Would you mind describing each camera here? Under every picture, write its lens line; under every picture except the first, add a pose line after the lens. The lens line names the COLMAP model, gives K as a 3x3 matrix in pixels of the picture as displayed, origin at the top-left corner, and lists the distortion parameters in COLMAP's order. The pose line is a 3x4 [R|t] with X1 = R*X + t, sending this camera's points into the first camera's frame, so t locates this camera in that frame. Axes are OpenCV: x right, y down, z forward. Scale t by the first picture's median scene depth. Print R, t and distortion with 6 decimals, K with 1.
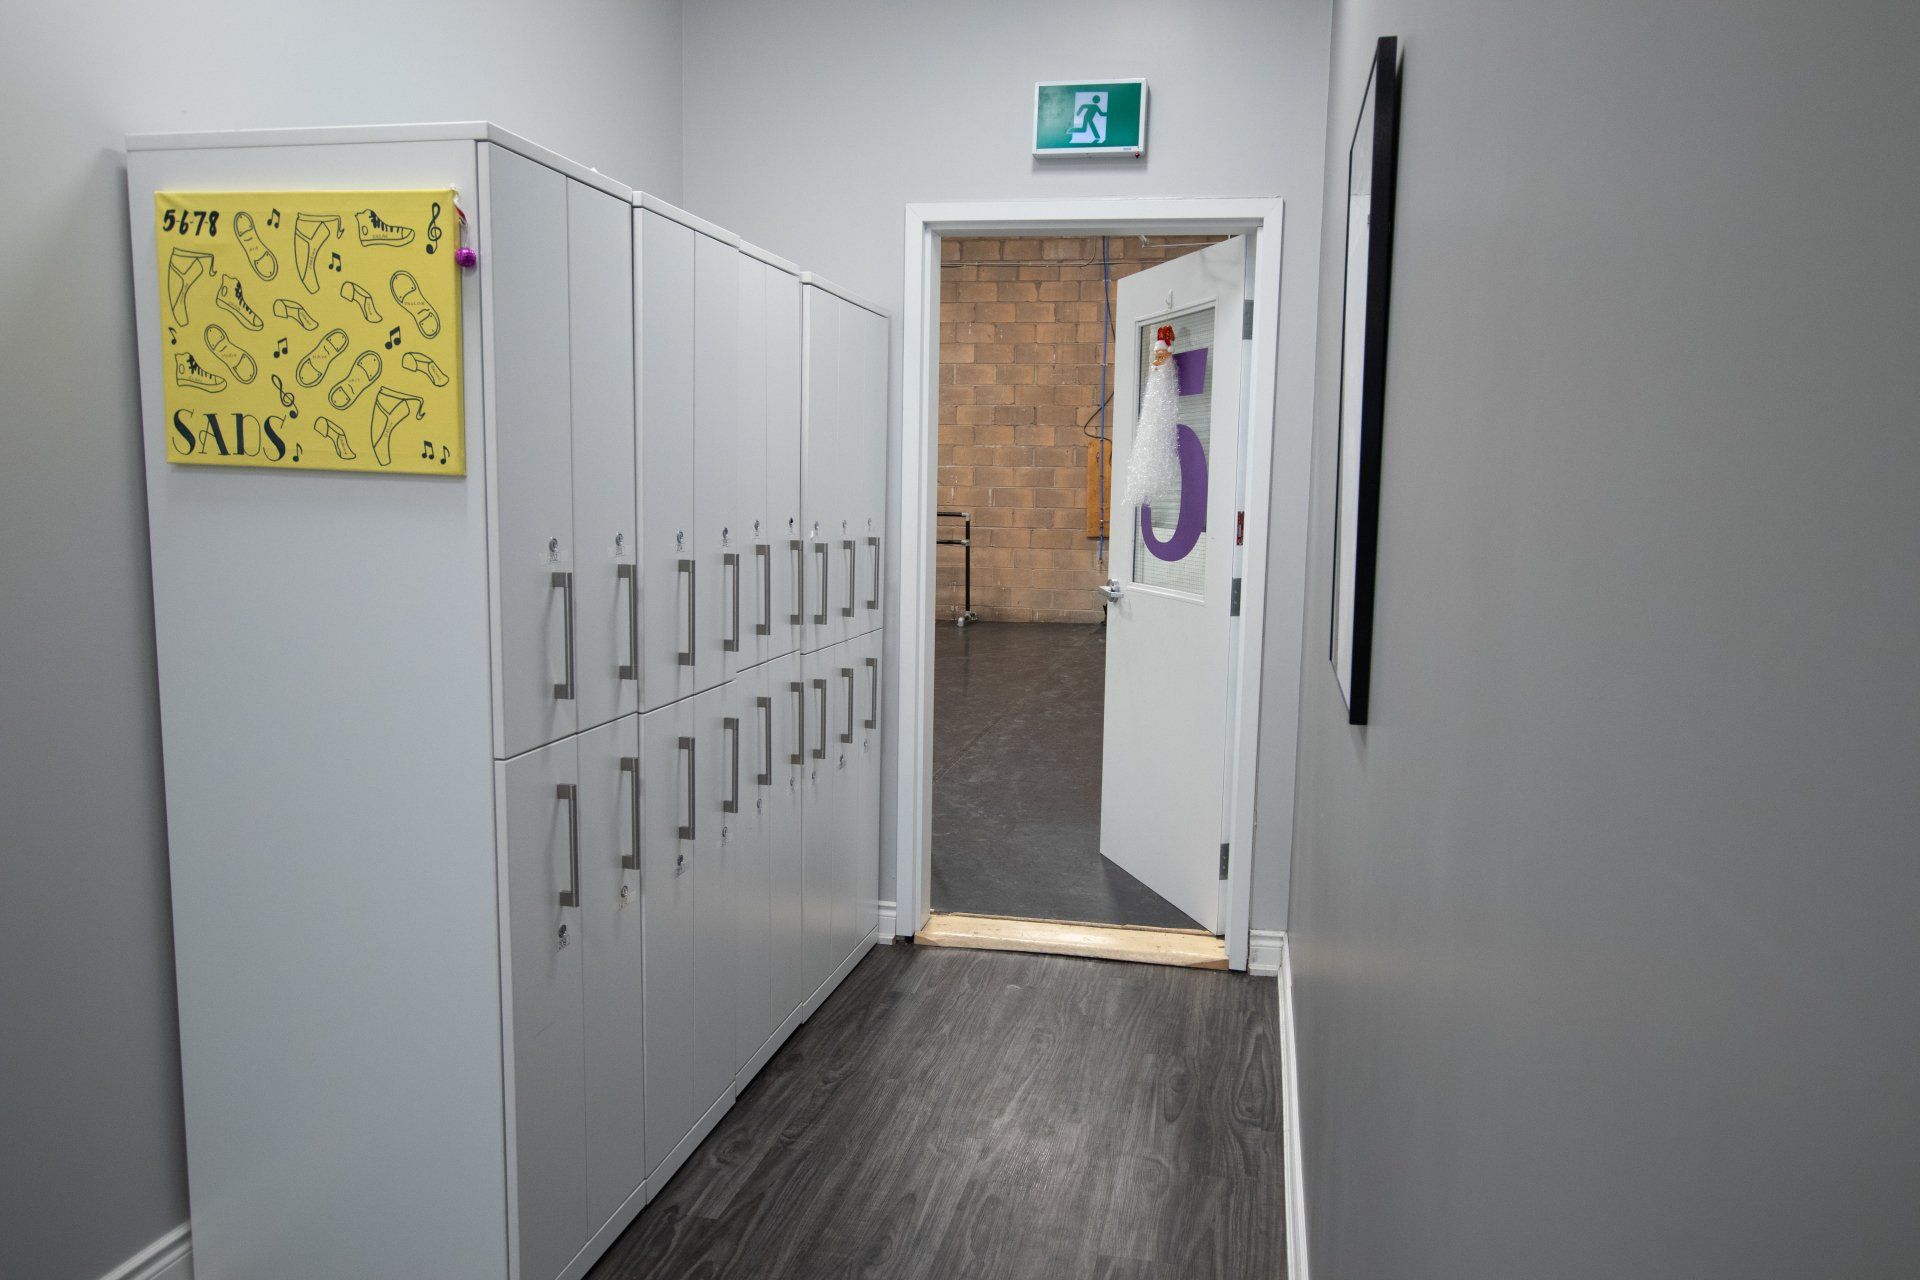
lens RADIAL K [[1406.9, 0, 957.6], [0, 1406.9, 640.4], [0, 0, 1]] dist [-0.005626, -0.001790]
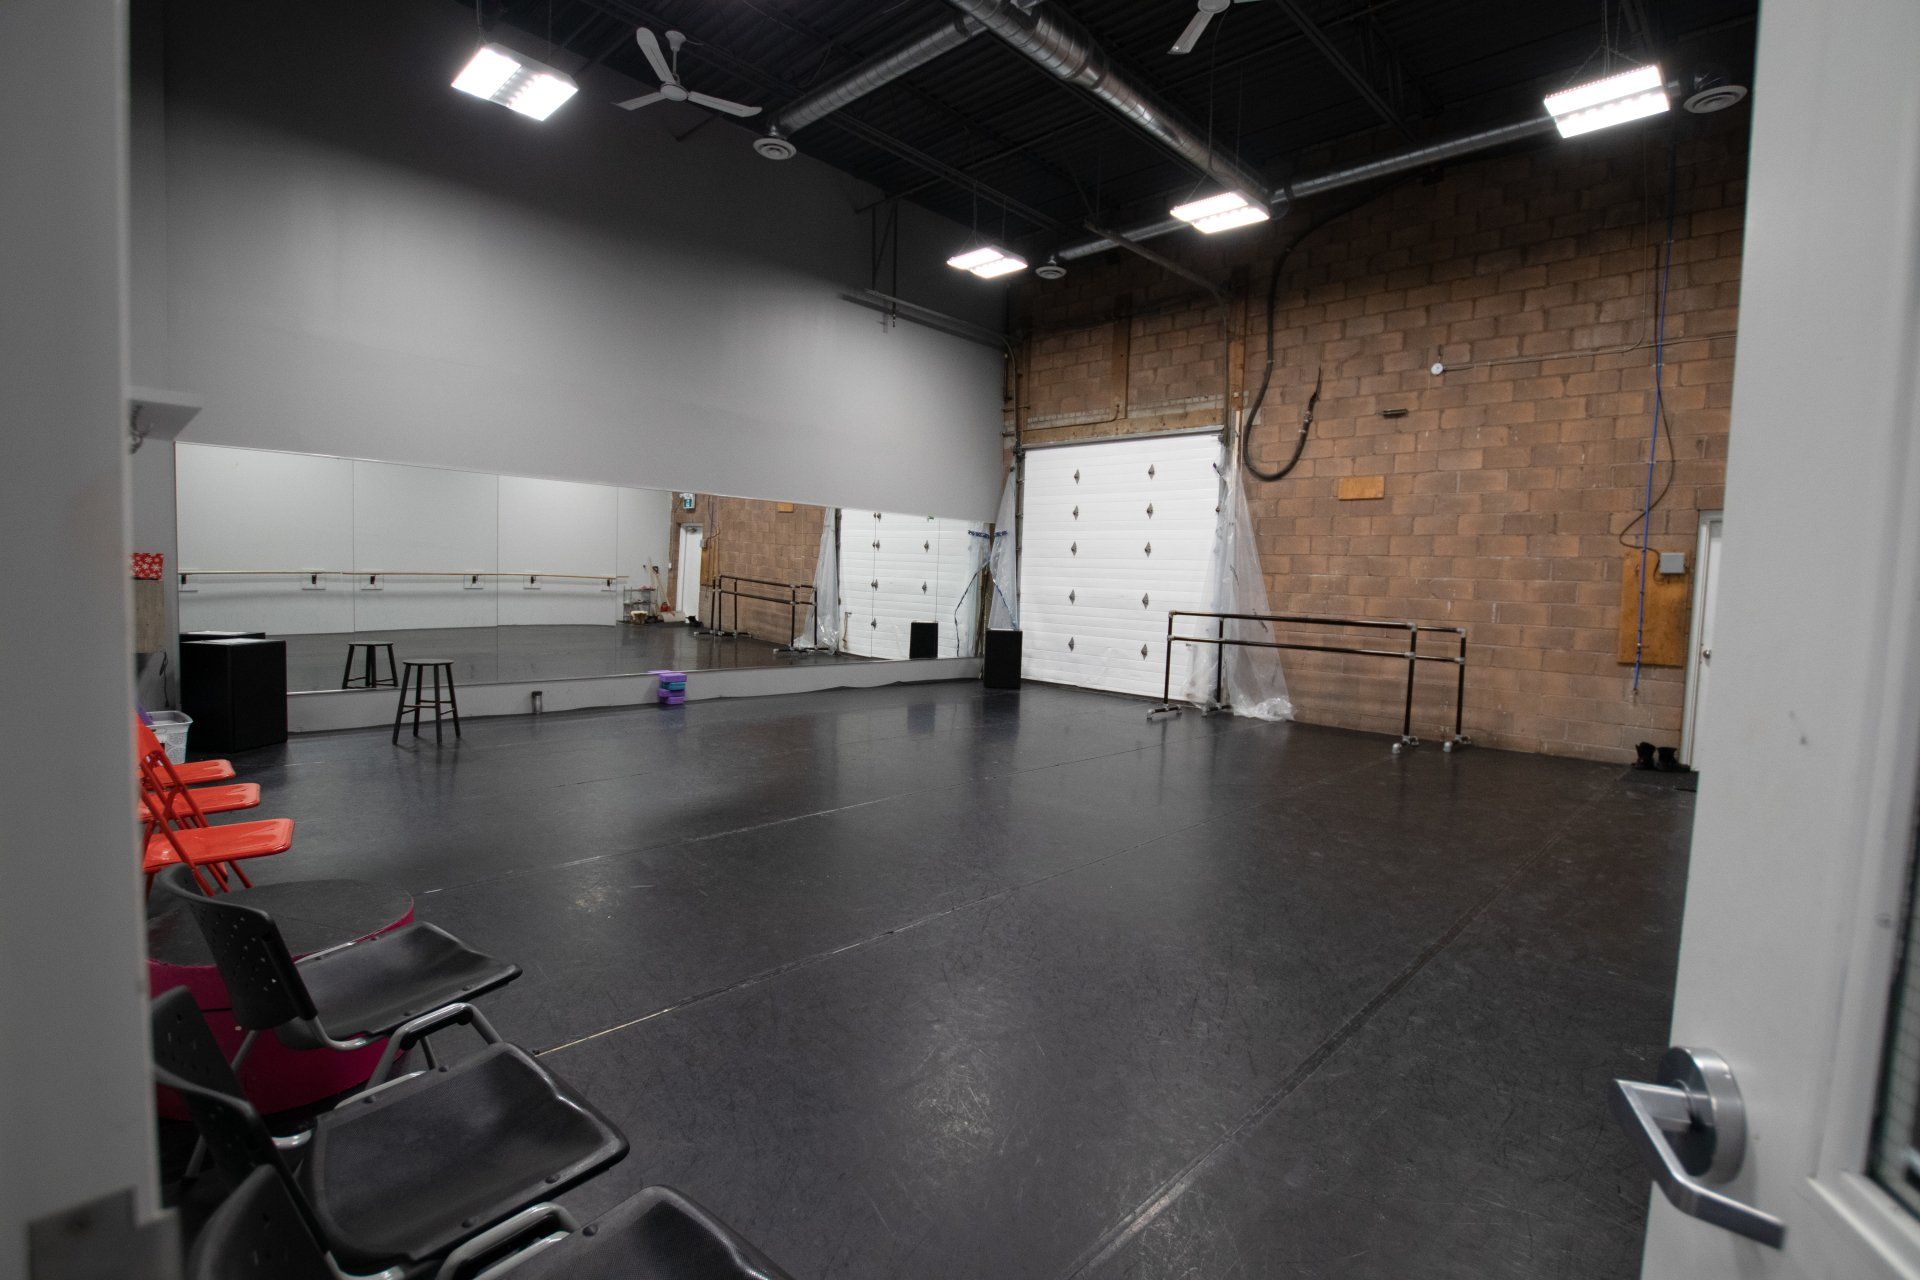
lens RADIAL K [[898.3, 0, 973.6], [0, 898.3, 642.1], [0, 0, 1]] dist [-0.028884, 0.002807]
pose [[0.856111, 0.050002, -0.514367, 0.032757], [-0.080600, 0.996048, -0.037323, -0.033923], [0.510468, 0.073411, 0.856757, 0.334390]]
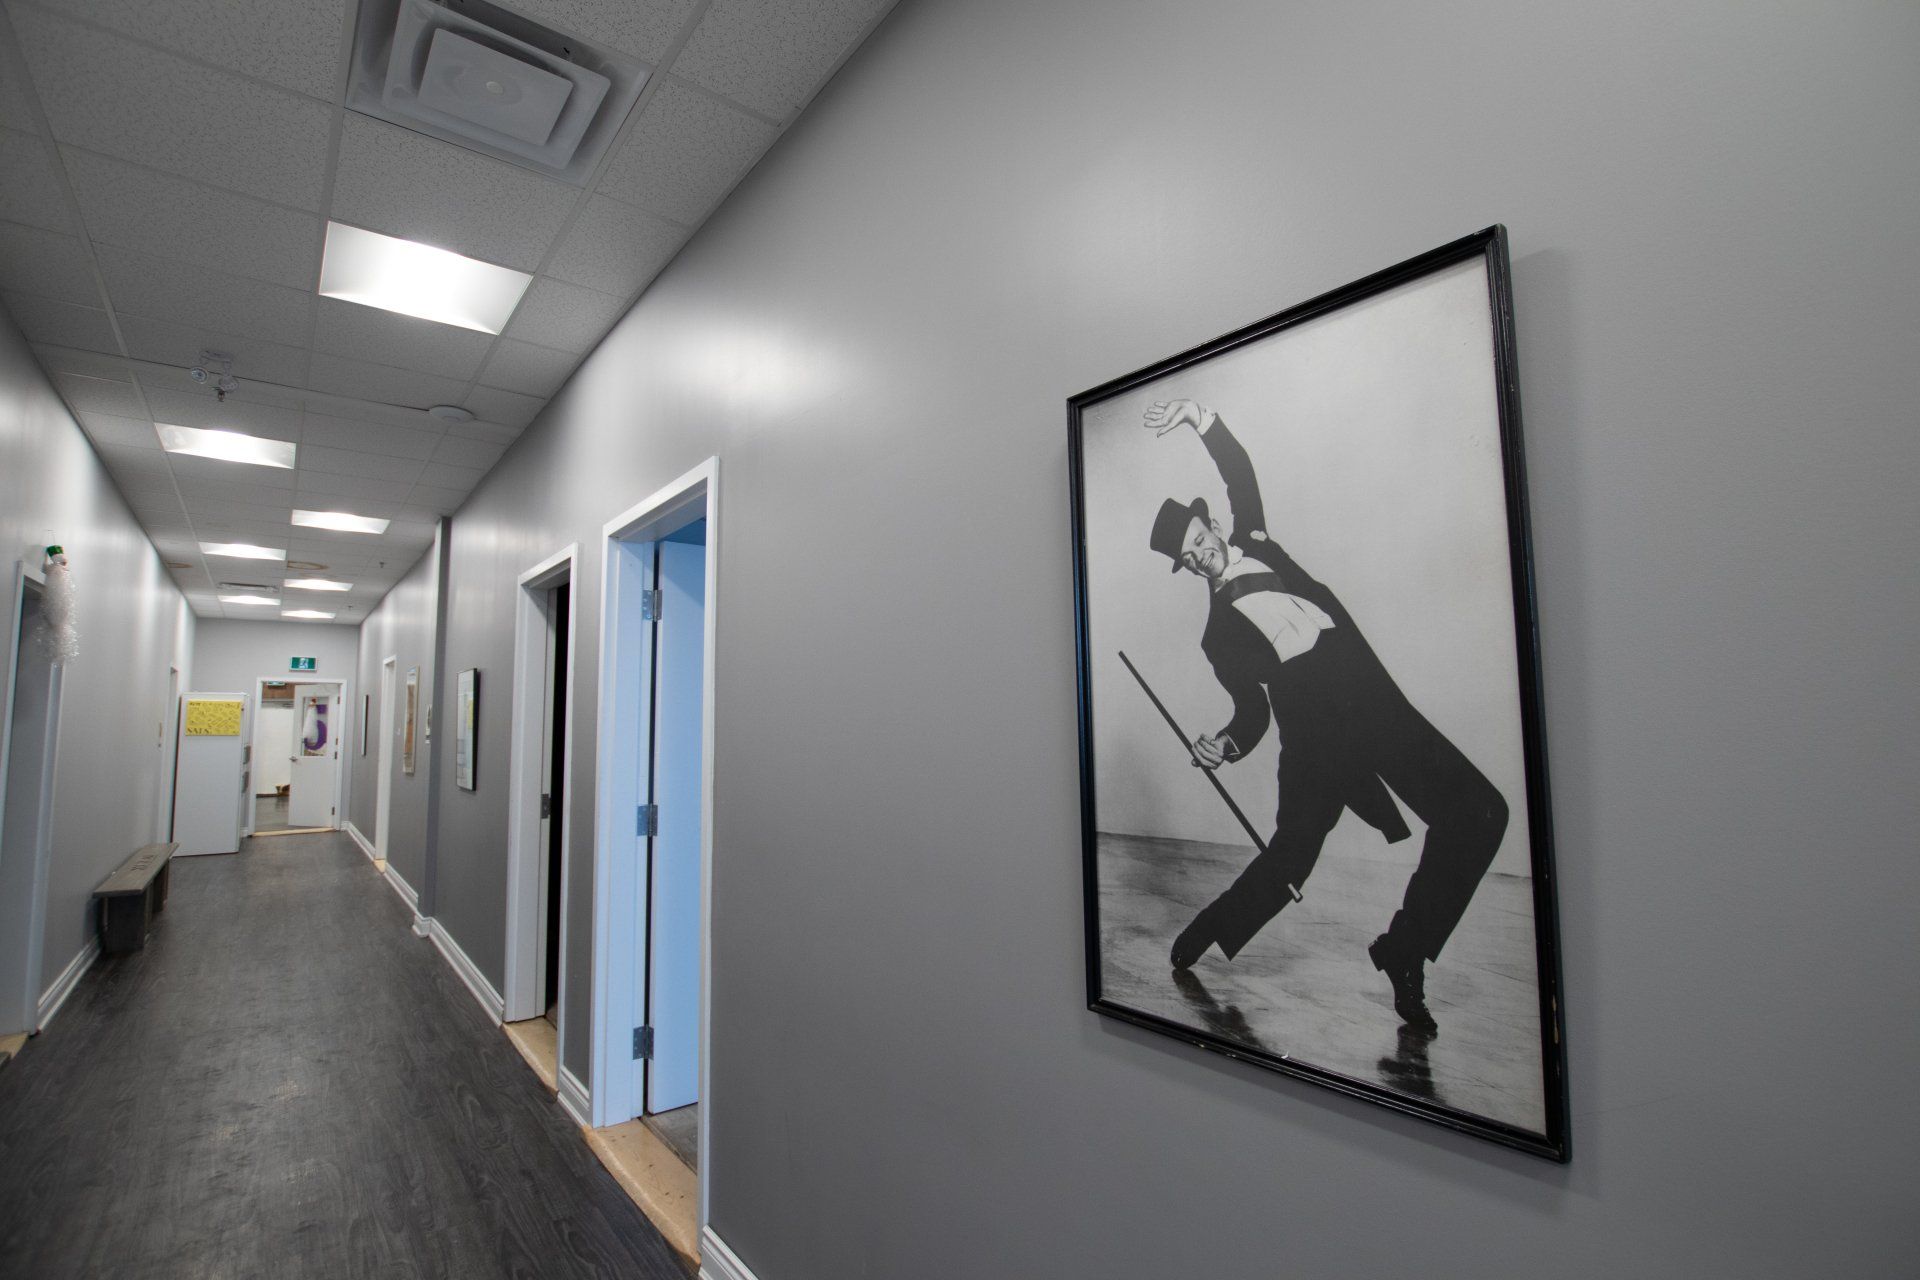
lens RADIAL K [[898.3, 0, 976.6], [0, 898.3, 642.0], [0, 0, 1]] dist [-0.028884, 0.002807]
pose [[0.630614, 0.044808, 0.774802, -0.739455], [0.110484, 0.982981, -0.146770, 0.258225], [-0.768192, 0.178159, 0.614931, -2.485999]]
